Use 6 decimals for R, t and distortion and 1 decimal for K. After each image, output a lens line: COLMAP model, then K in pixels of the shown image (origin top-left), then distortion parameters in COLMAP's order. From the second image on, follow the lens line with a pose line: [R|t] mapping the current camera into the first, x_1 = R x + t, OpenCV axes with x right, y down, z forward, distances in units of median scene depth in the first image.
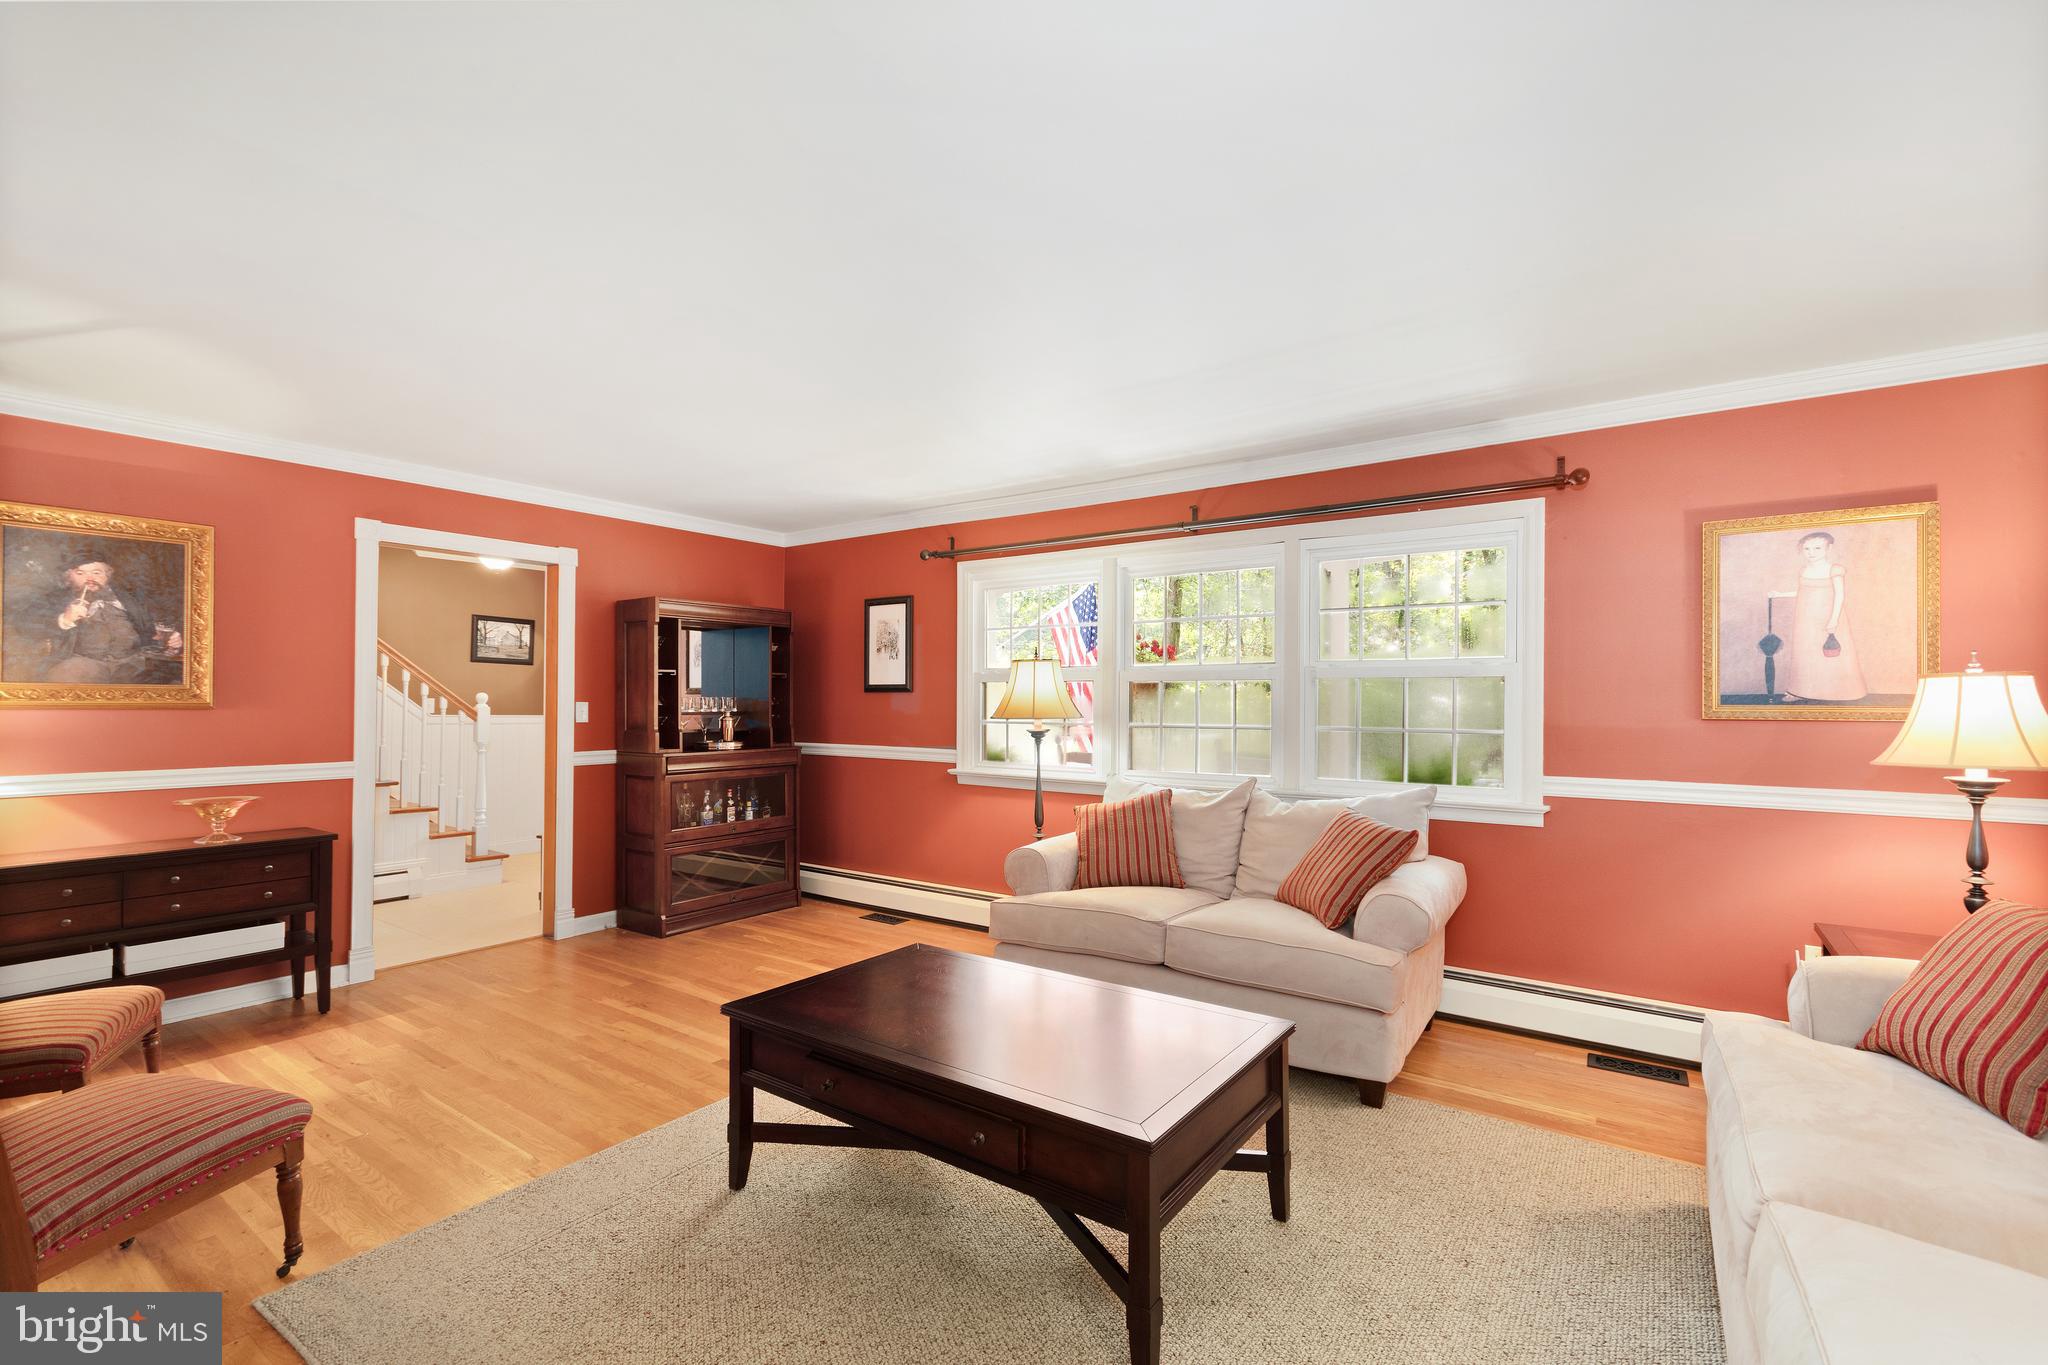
lens RADIAL K [[904.9, 0, 1026.9], [0, 904.9, 694.8], [0, 0, 1]] dist [0.000715, 0.000407]
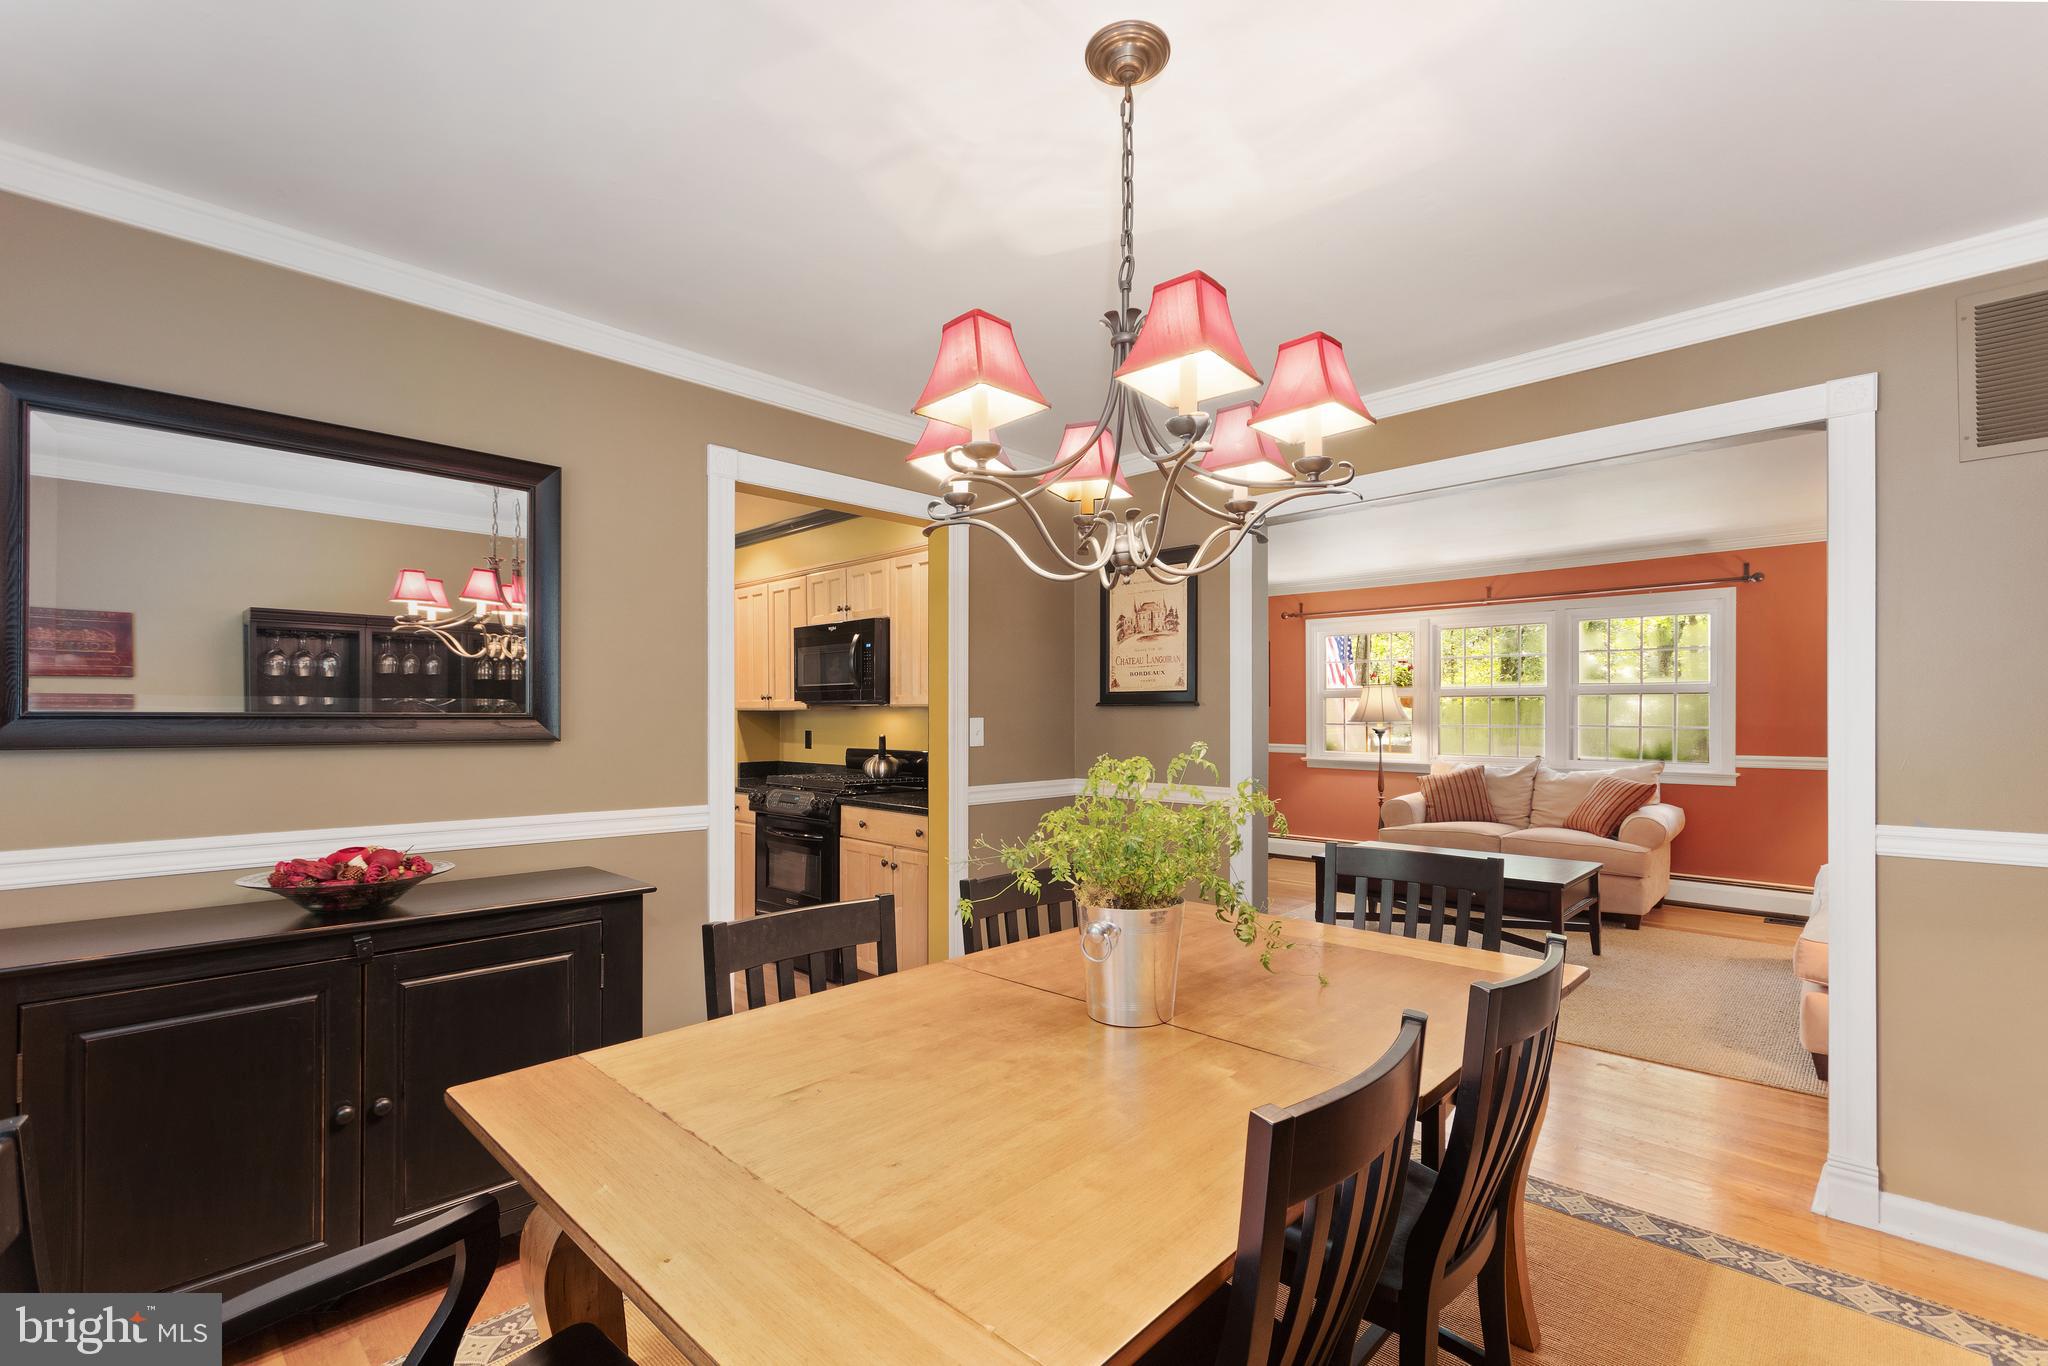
lens RADIAL K [[905.1, 0, 1029.4], [0, 905.1, 702.7], [0, 0, 1]] dist [0.012811, -0.000309]
pose [[0.988649, -0.007435, -0.150060, -0.446661], [0.007336, 0.999972, -0.001217, -0.014826], [0.150065, 0.000103, 0.988676, -0.826248]]
